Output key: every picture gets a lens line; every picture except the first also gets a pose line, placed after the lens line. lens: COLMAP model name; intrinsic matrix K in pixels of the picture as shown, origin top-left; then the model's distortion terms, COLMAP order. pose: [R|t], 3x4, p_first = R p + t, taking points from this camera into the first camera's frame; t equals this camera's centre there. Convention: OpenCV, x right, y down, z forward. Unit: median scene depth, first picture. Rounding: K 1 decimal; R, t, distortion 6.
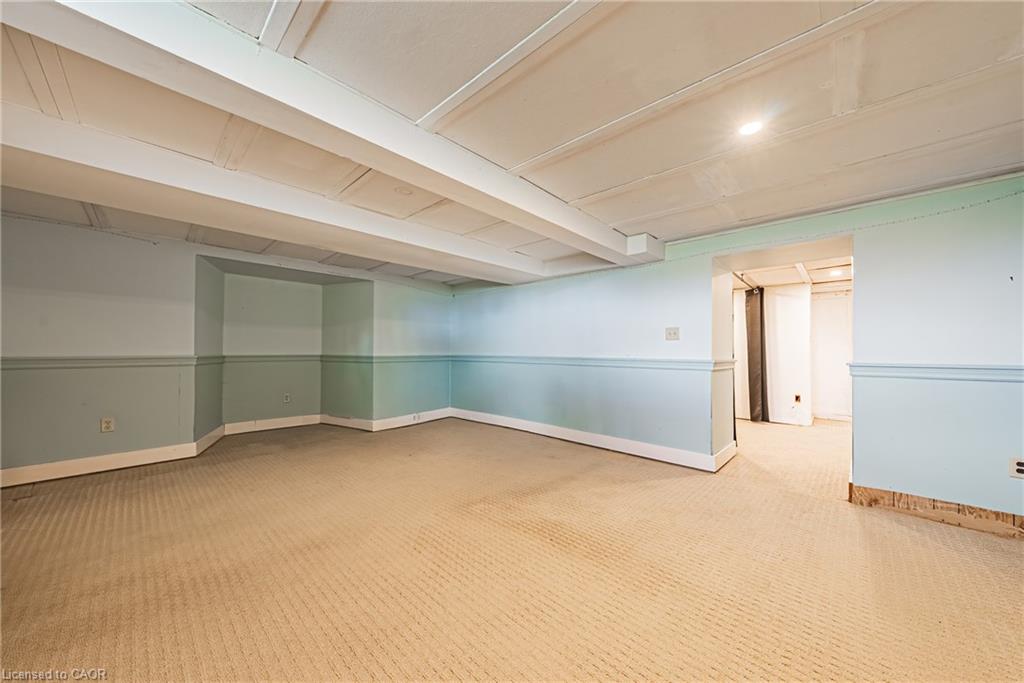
lens RADIAL K [[355.1, 0, 516.2], [0, 355.1, 348.1], [0, 0, 1]] dist [0.000311, 0.000003]
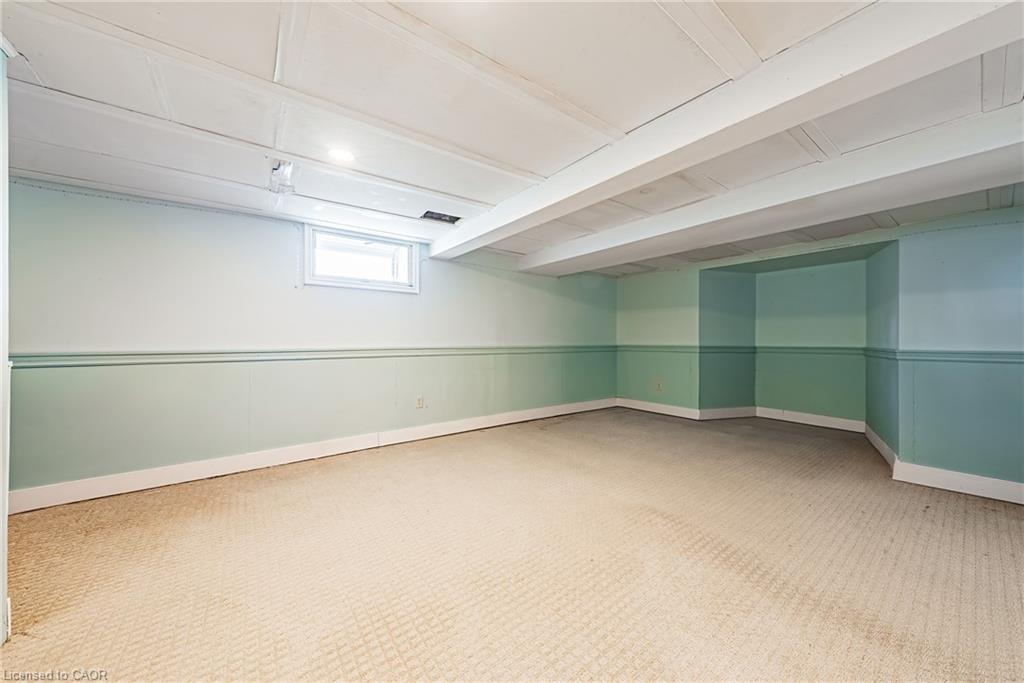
lens RADIAL K [[355.1, 0, 516.3], [0, 355.1, 338.6], [0, 0, 1]] dist [0.000311, 0.000003]
pose [[-0.174568, -0.008389, -0.984609, 0.434739], [0.003693, 0.999951, -0.009175, 0.003836], [0.984638, -0.005238, -0.174529, 0.440021]]
